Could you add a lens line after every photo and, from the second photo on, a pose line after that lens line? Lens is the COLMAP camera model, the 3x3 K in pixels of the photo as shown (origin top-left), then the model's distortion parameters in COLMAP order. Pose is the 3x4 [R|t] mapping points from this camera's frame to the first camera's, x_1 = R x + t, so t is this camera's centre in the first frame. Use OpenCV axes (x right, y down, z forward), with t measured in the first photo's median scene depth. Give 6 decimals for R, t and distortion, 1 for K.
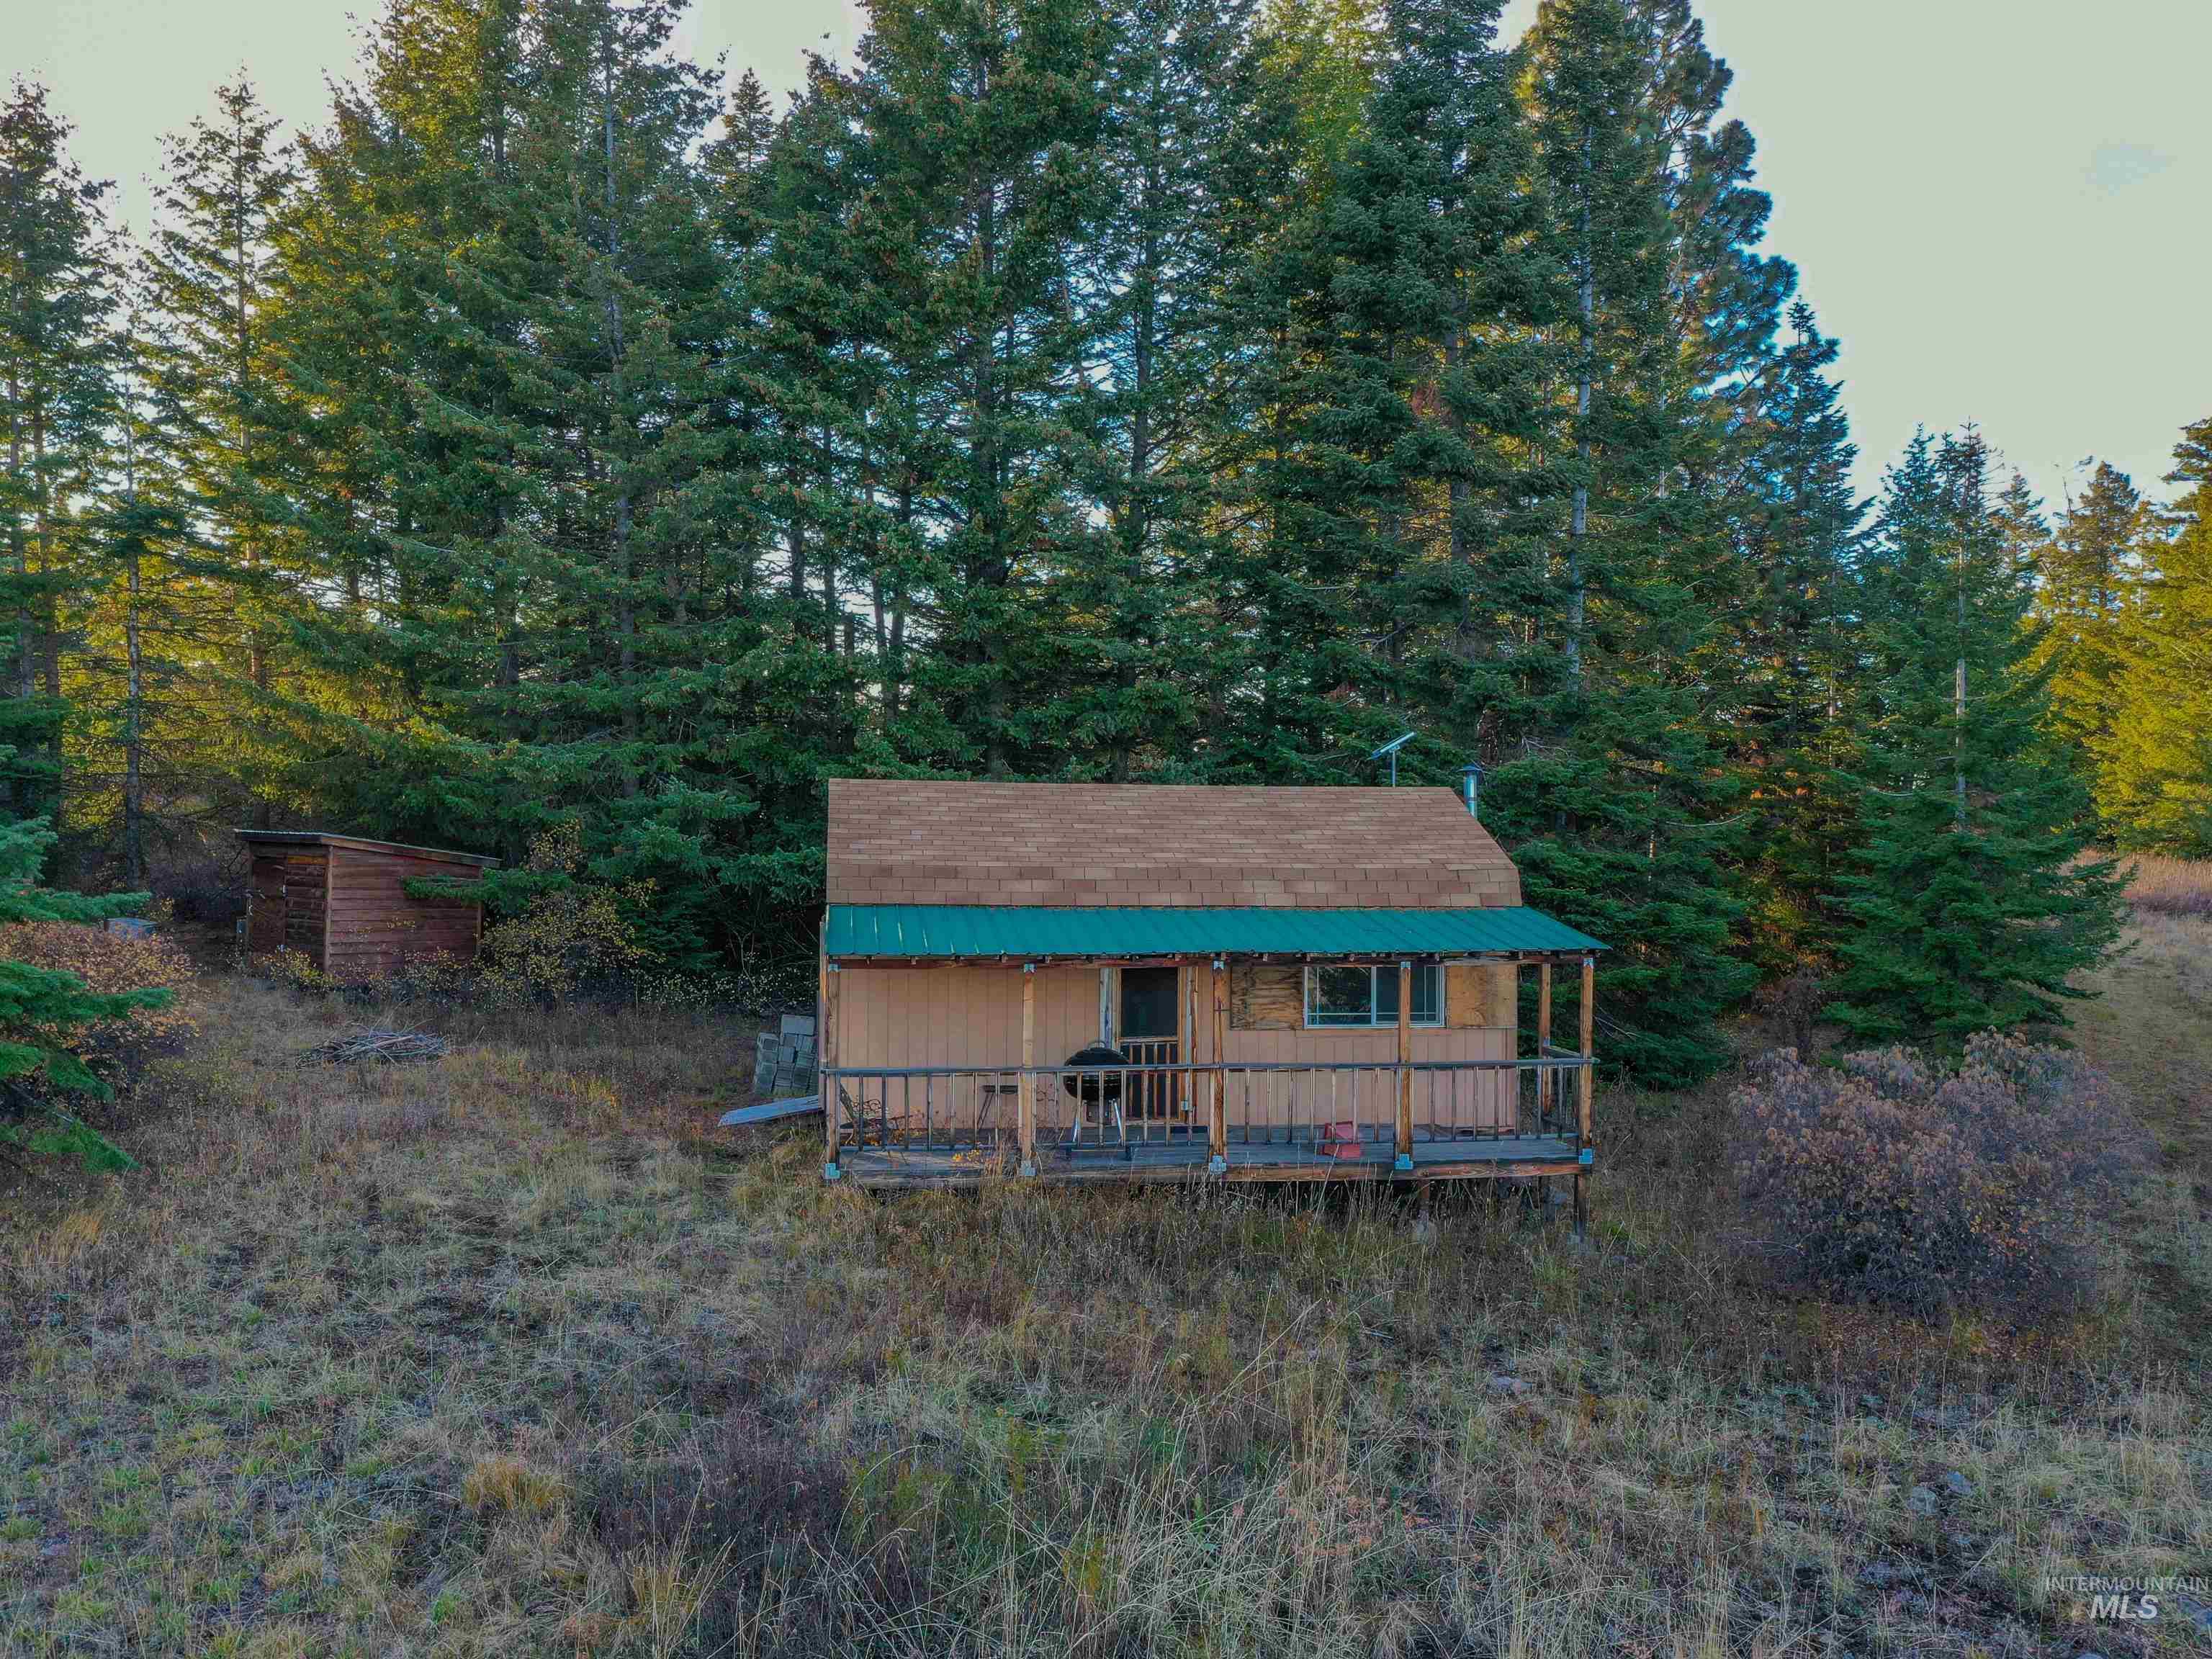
lens RADIAL K [[2165.8, 0, 1106.0], [0, 2165.8, 829.5], [0, 0, 1]] dist [-0.001529, 0.024554]
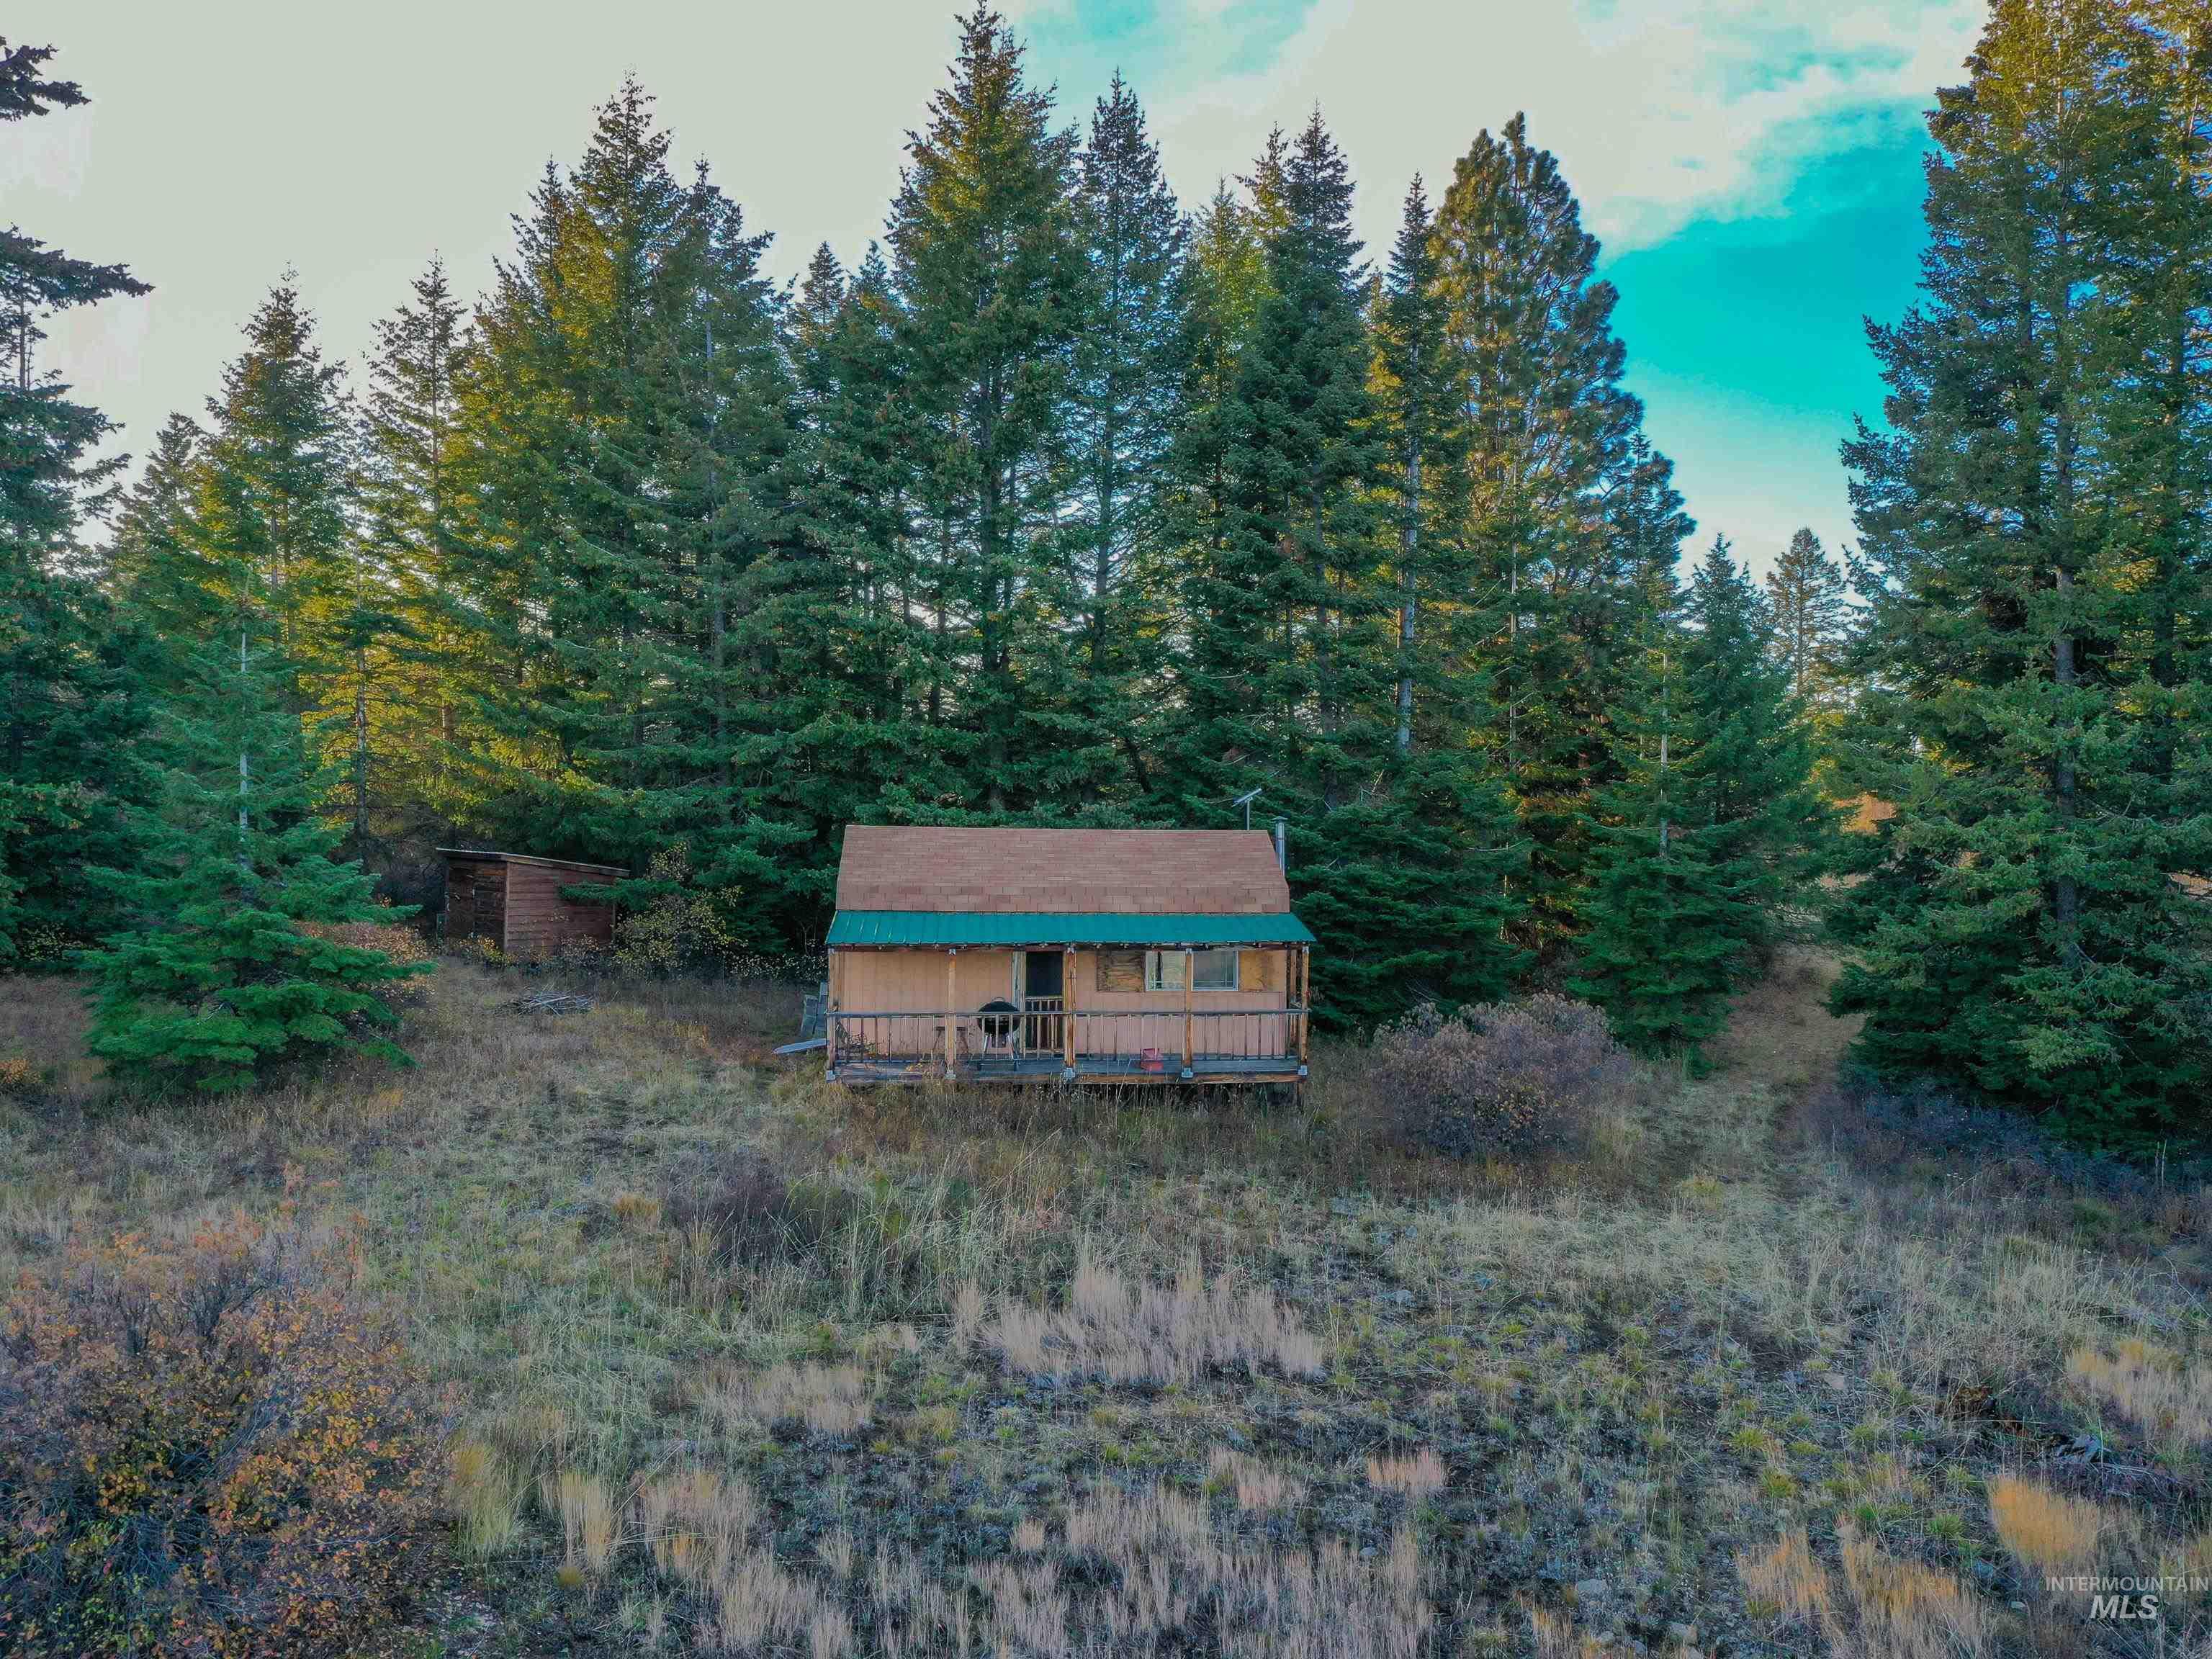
lens RADIAL K [[1960.0, 0, 1135.5], [0, 1960.0, 839.7], [0, 0, 1]] dist [0.003246, 0.002779]
pose [[0.999789, 0.002437, -0.020377, 0.072584], [-0.002291, 0.999971, 0.007216, -0.017204], [0.020394, -0.007168, 0.999766, -0.258077]]
